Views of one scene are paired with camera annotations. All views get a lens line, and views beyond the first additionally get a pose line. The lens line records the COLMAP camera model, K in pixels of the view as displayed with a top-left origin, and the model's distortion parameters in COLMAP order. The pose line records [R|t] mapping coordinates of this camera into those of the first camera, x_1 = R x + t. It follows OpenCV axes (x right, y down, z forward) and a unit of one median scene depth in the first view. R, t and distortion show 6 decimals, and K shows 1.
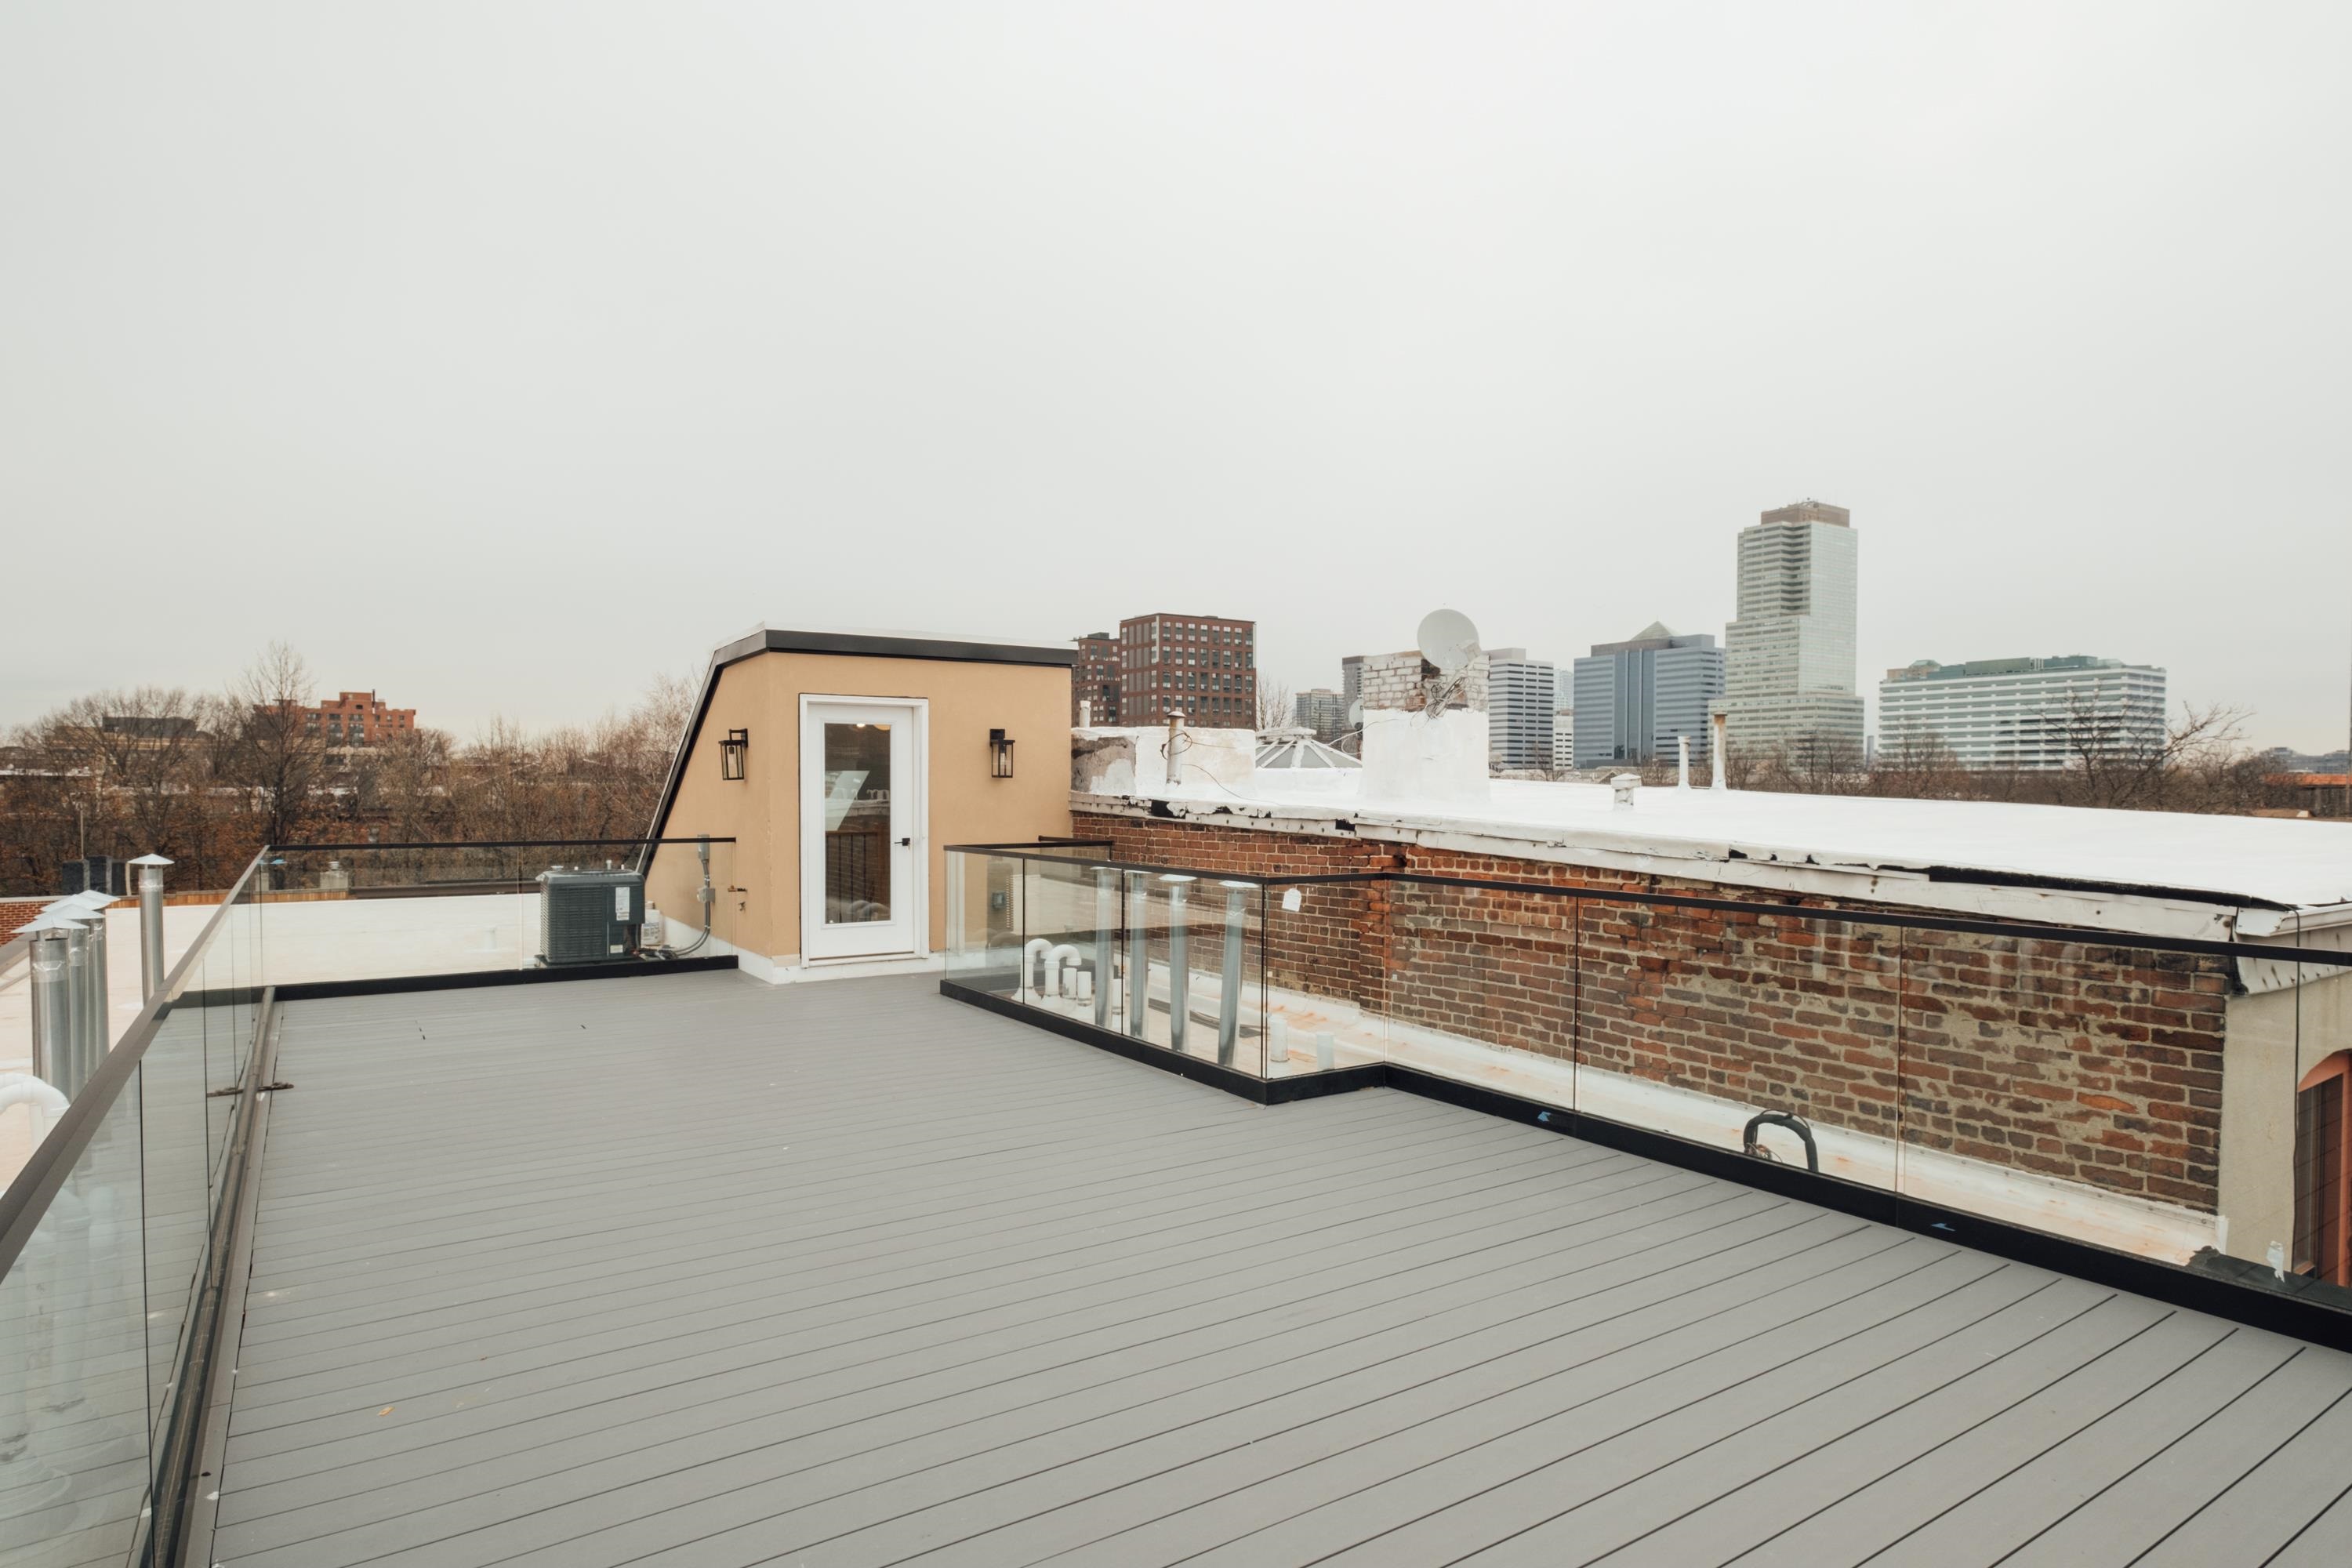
lens RADIAL K [[1276.0, 0, 1180.9], [0, 1276.0, 794.3], [0, 0, 1]] dist [-0.002032, -0.000339]
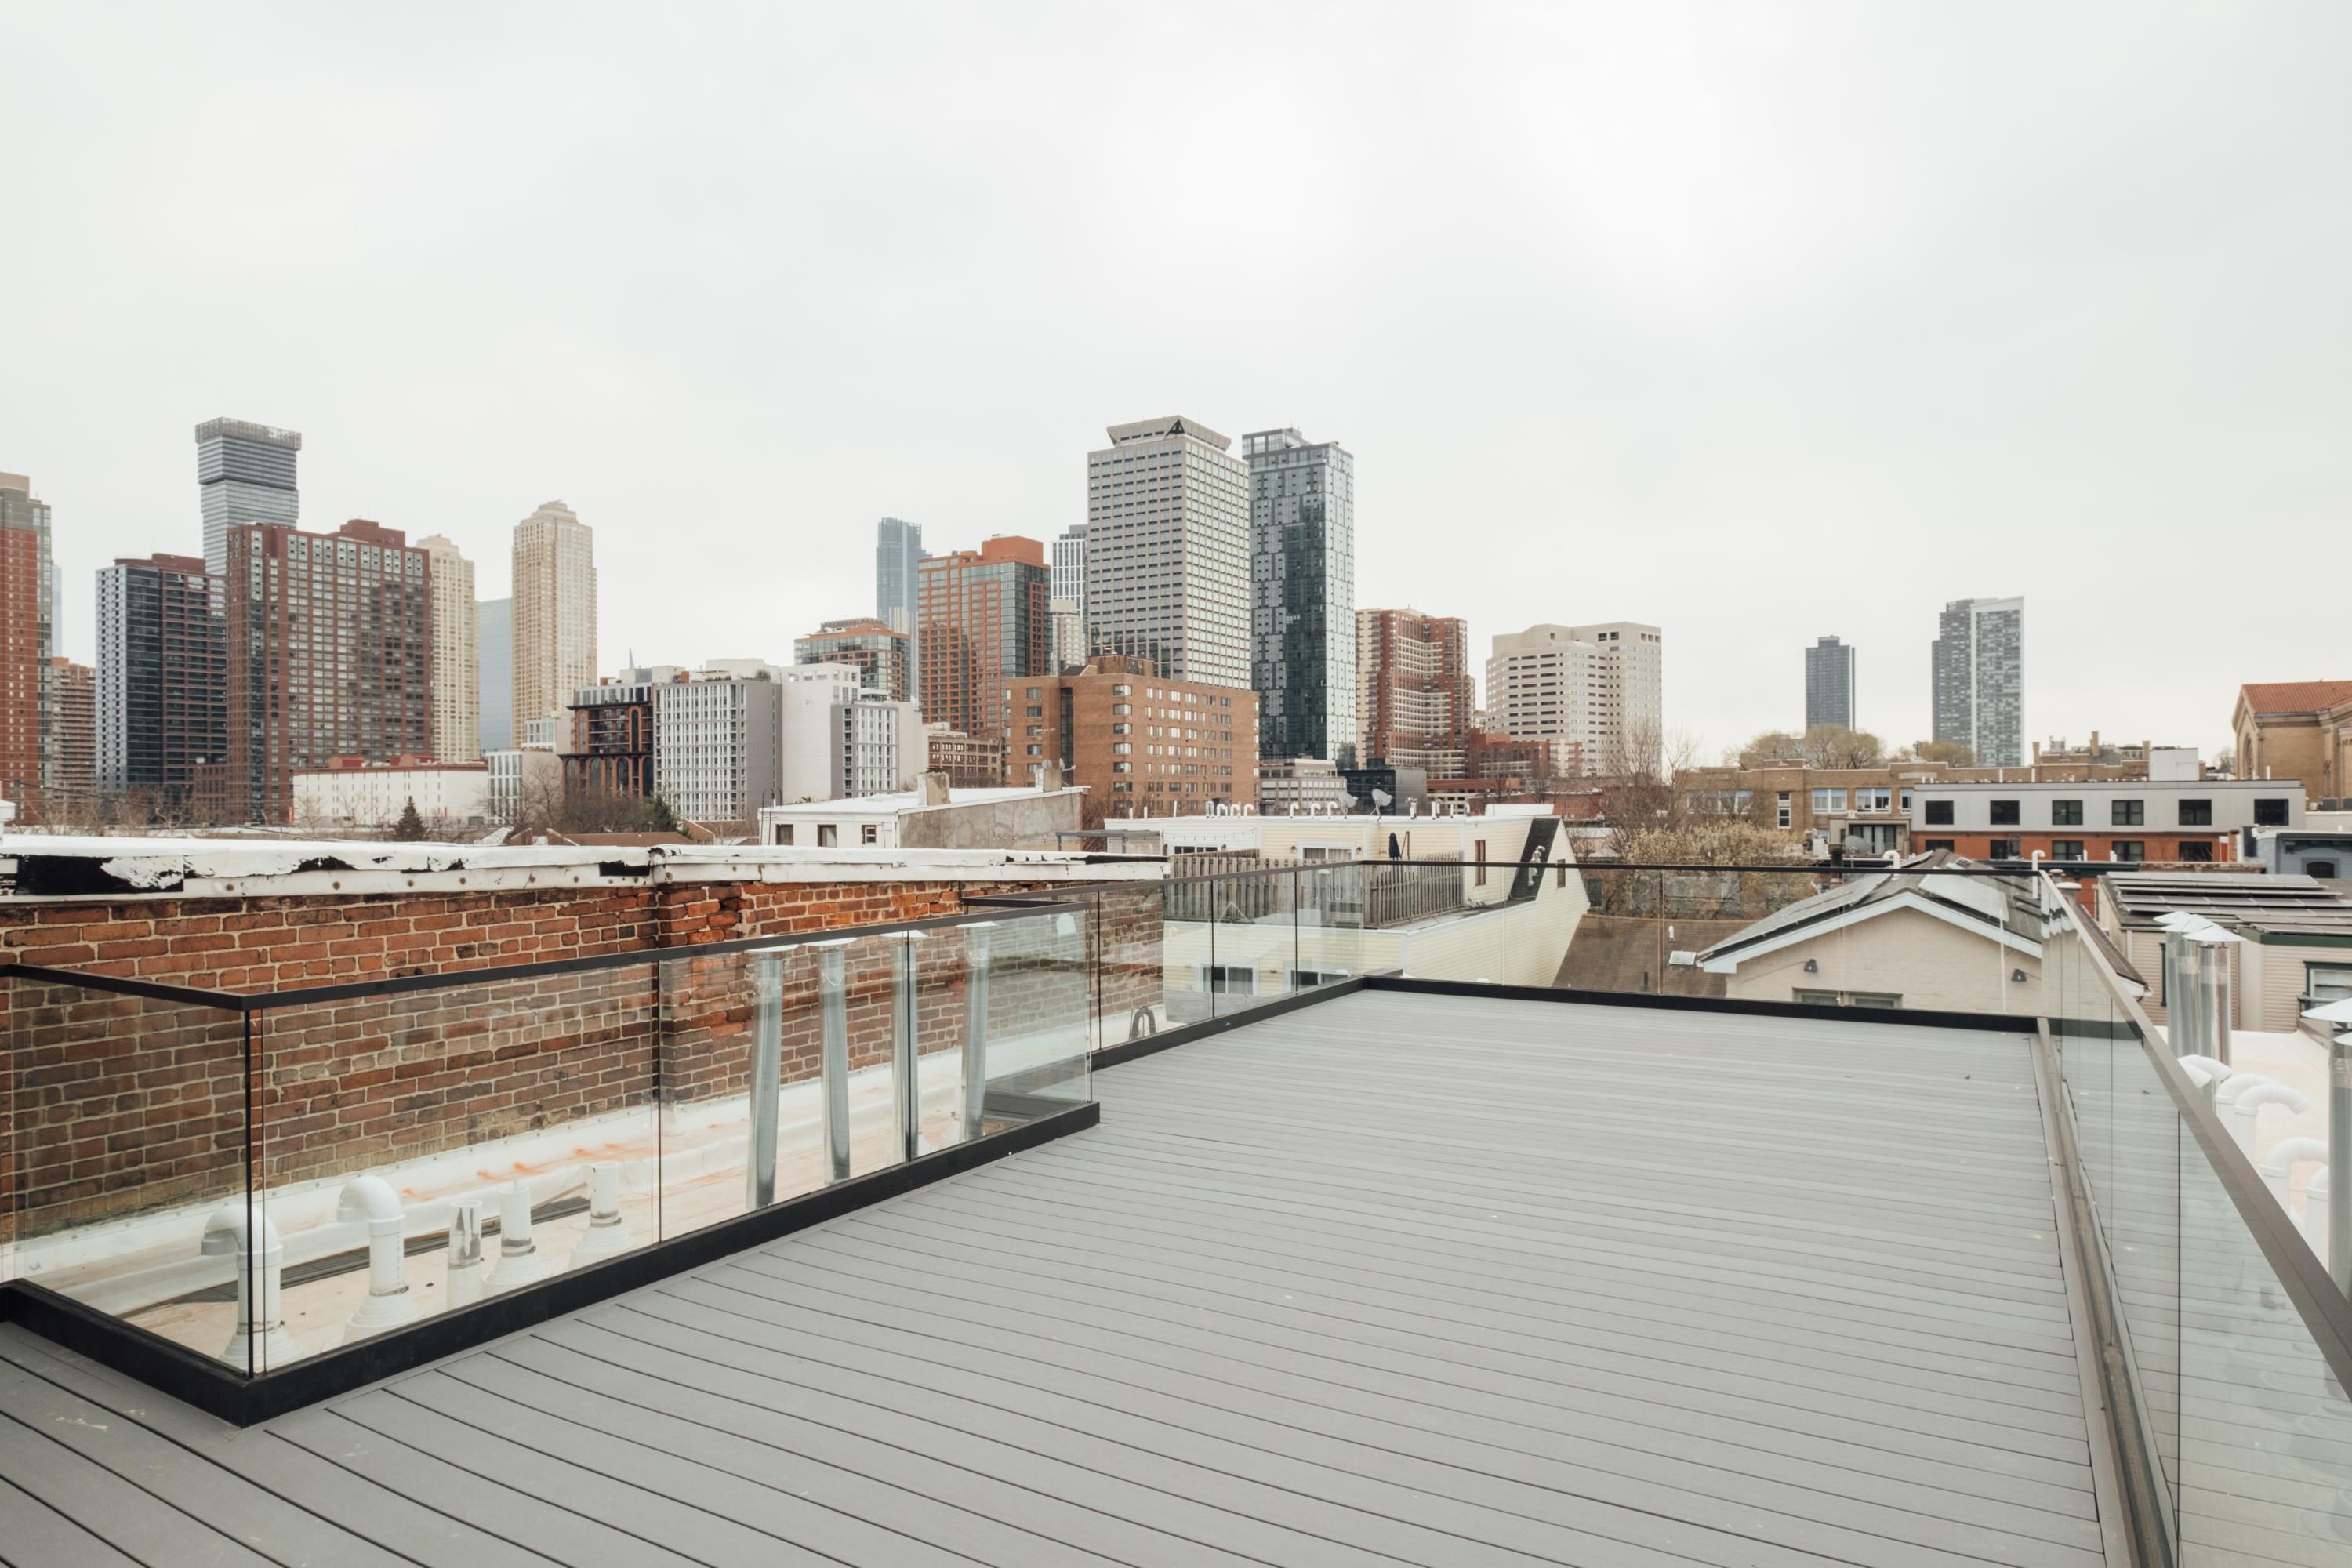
lens RADIAL K [[1411.4, 0, 1155.2], [0, 1411.4, 808.6], [0, 0, 1]] dist [0.028888, 0.001163]
pose [[-0.405639, -0.003071, 0.914028, -0.765310], [0.011213, 0.999902, 0.008336, -0.013958], [-0.913965, 0.013630, -0.405565, 1.095013]]
